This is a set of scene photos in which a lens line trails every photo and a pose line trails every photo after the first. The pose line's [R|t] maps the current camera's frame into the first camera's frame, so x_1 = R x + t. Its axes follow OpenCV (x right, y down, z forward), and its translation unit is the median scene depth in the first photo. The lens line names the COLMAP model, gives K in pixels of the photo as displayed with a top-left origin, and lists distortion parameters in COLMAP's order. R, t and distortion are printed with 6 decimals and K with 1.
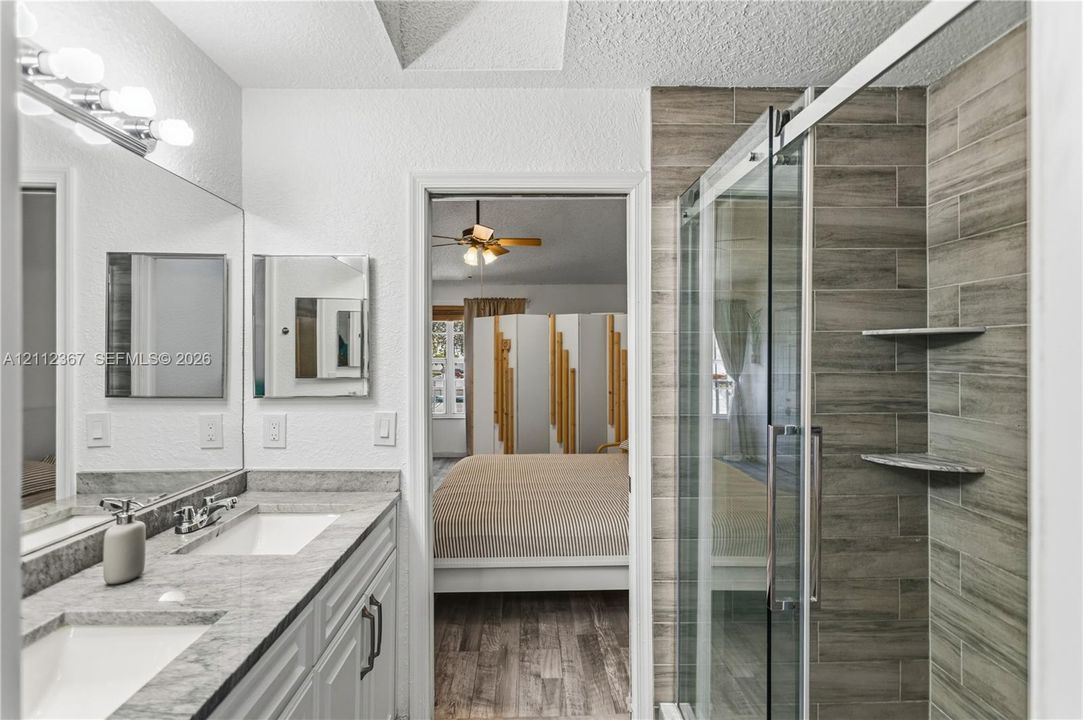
lens RADIAL K [[530.9, 0, 537.4], [0, 530.9, 382.4], [0, 0, 1]] dist [0.003108, 0.000310]
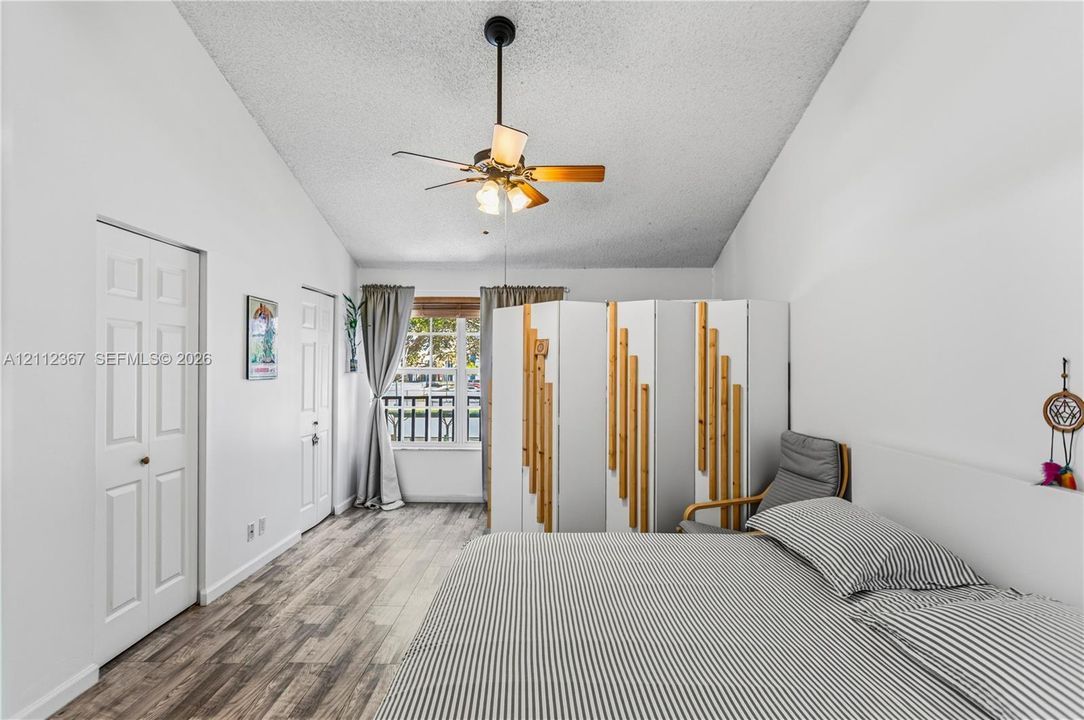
lens RADIAL K [[531.3, 0, 537.9], [0, 531.3, 382.5], [0, 0, 1]] dist [0.003108, 0.000310]
pose [[0.999387, 0.004184, -0.034746, -0.040002], [-0.004121, 0.999990, 0.001900, -0.029103], [0.034754, -0.001755, 0.999394, 0.340015]]
